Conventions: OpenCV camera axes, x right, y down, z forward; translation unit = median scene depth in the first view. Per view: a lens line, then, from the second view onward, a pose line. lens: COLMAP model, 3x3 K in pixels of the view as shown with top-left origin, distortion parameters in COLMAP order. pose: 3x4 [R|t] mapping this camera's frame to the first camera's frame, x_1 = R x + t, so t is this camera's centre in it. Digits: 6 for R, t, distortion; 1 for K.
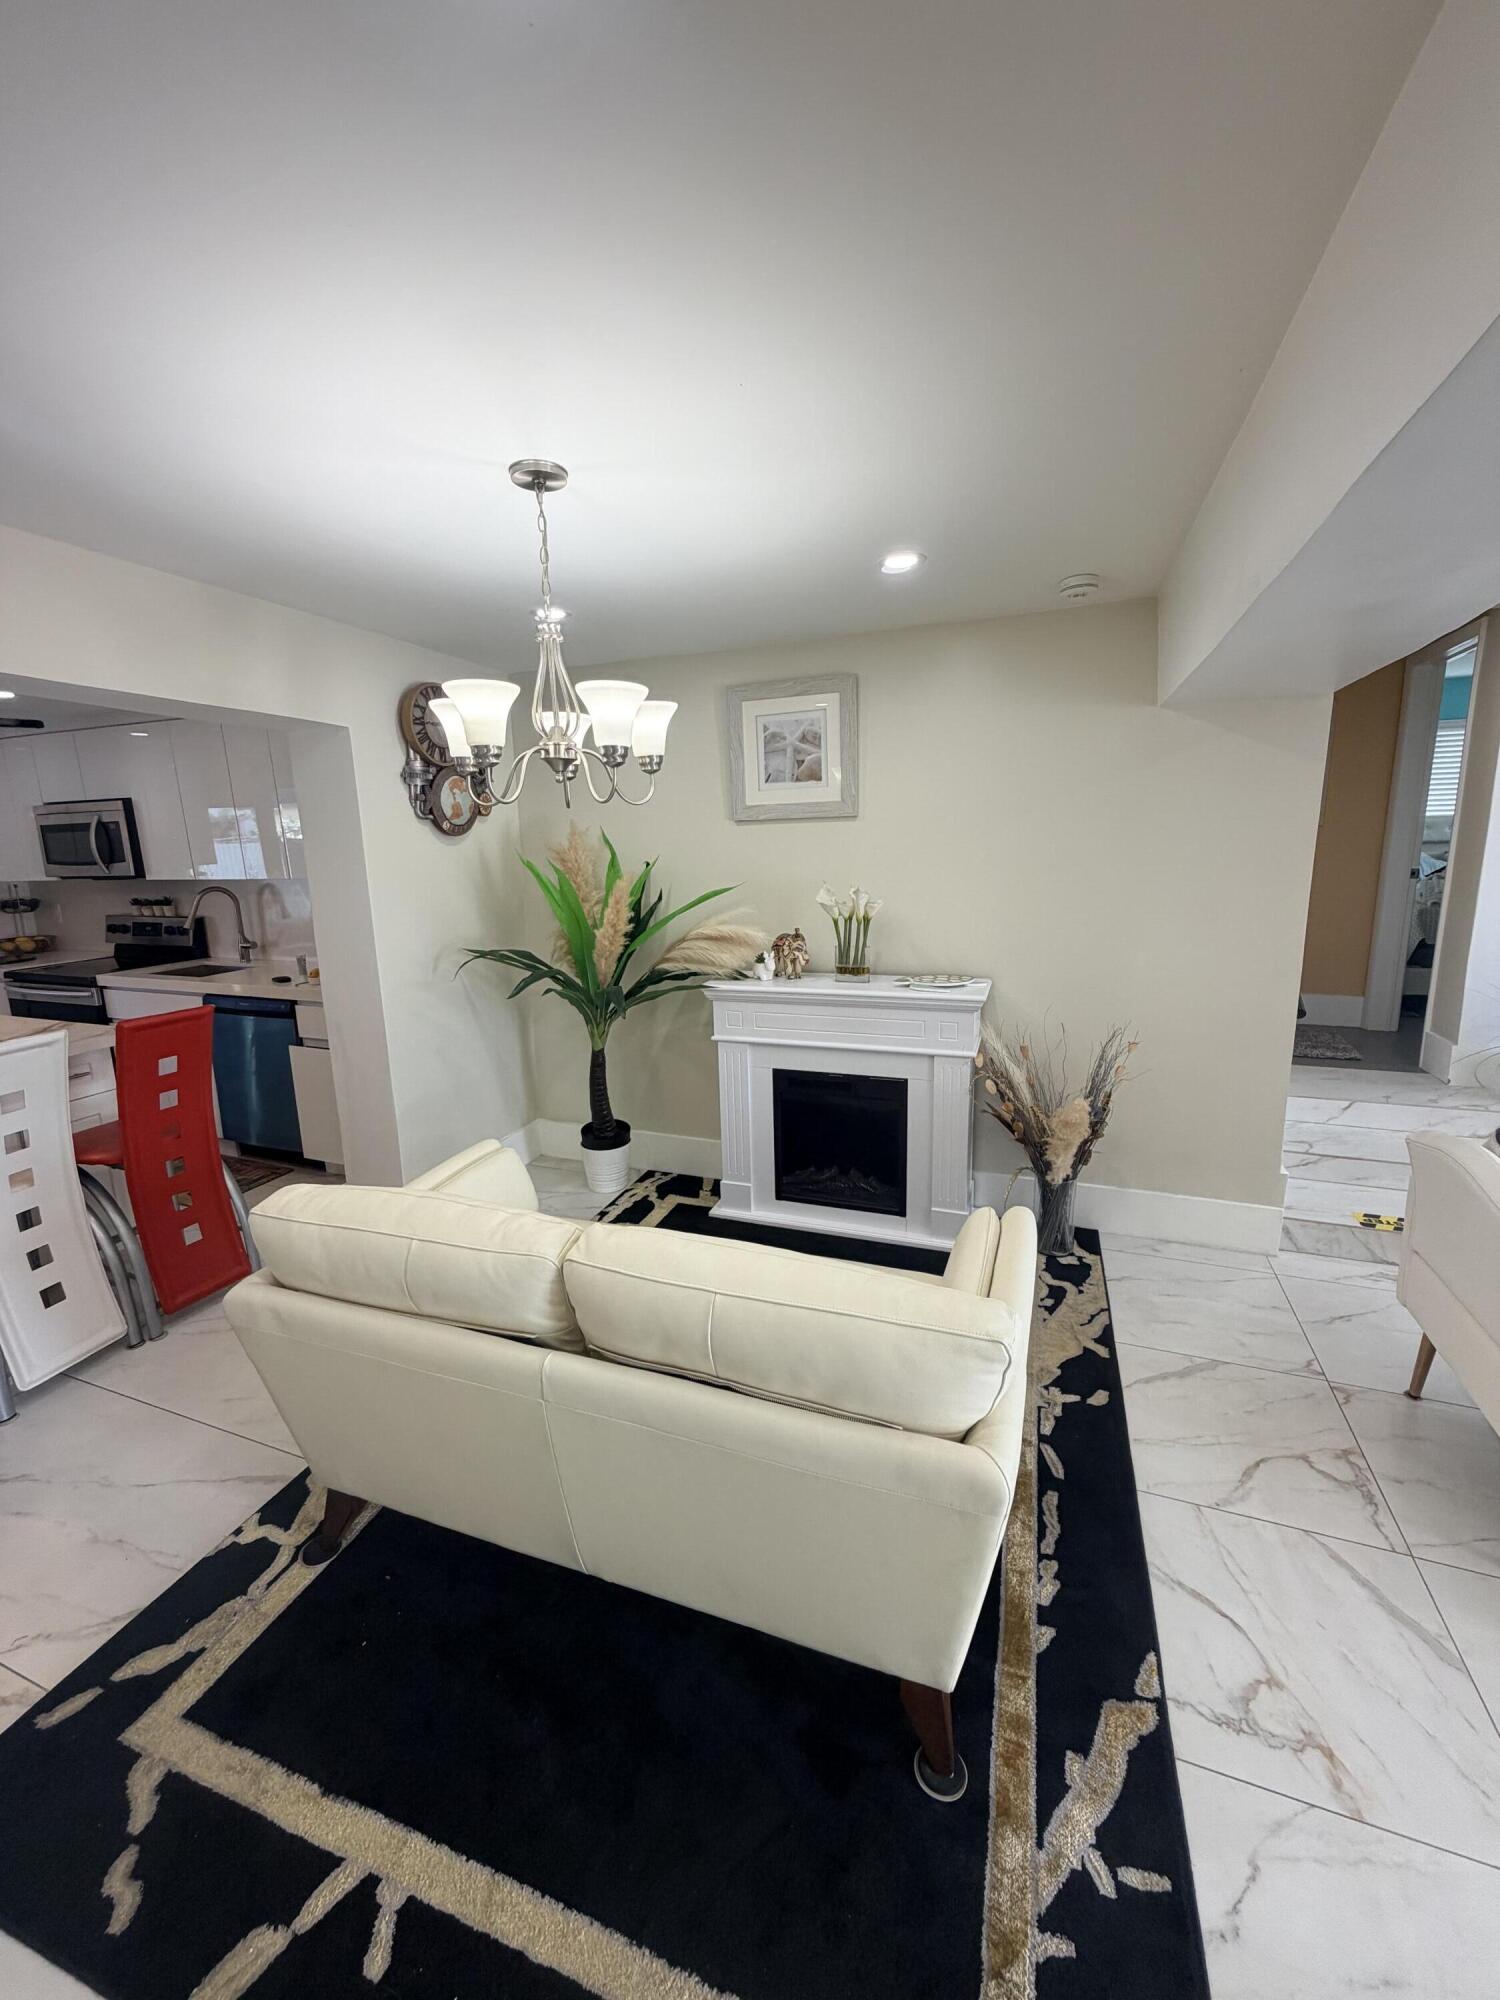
lens RADIAL K [[798.9, 0, 766.2], [0, 798.9, 996.9], [0, 0, 1]] dist [0.004937, -0.000367]
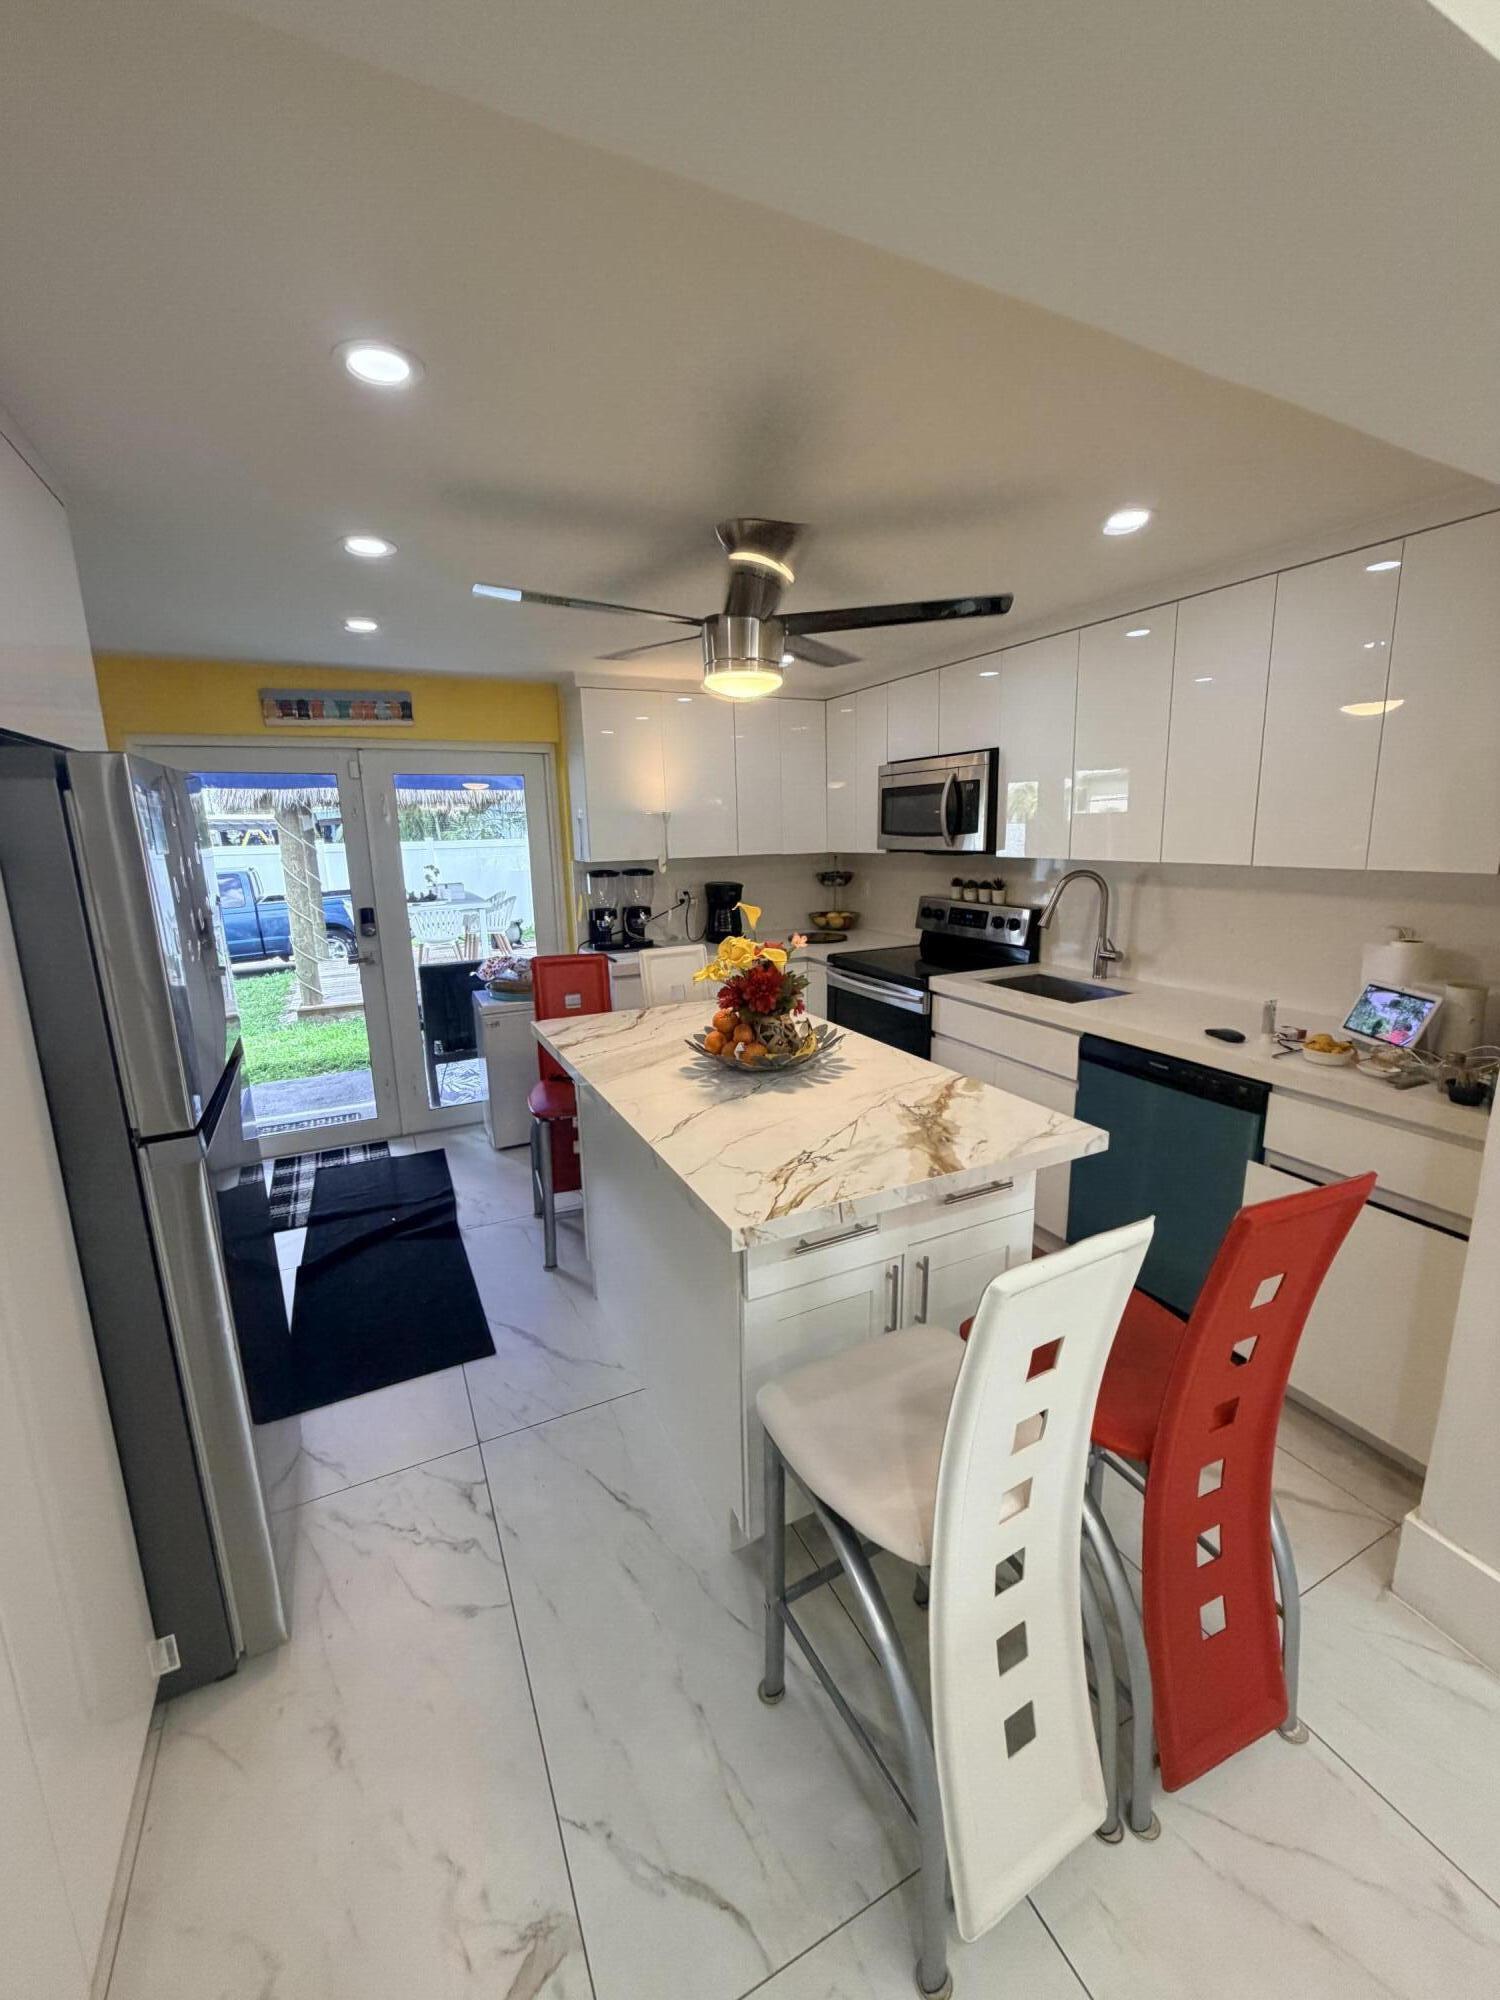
lens RADIAL K [[798.9, 0, 792.8], [0, 798.9, 995.8], [0, 0, 1]] dist [0.004937, -0.000367]
pose [[0.764450, 0.143578, -0.628492, -0.415412], [-0.124016, 0.989427, 0.075191, -0.048095], [0.632643, 0.020463, 0.774173, 0.288630]]
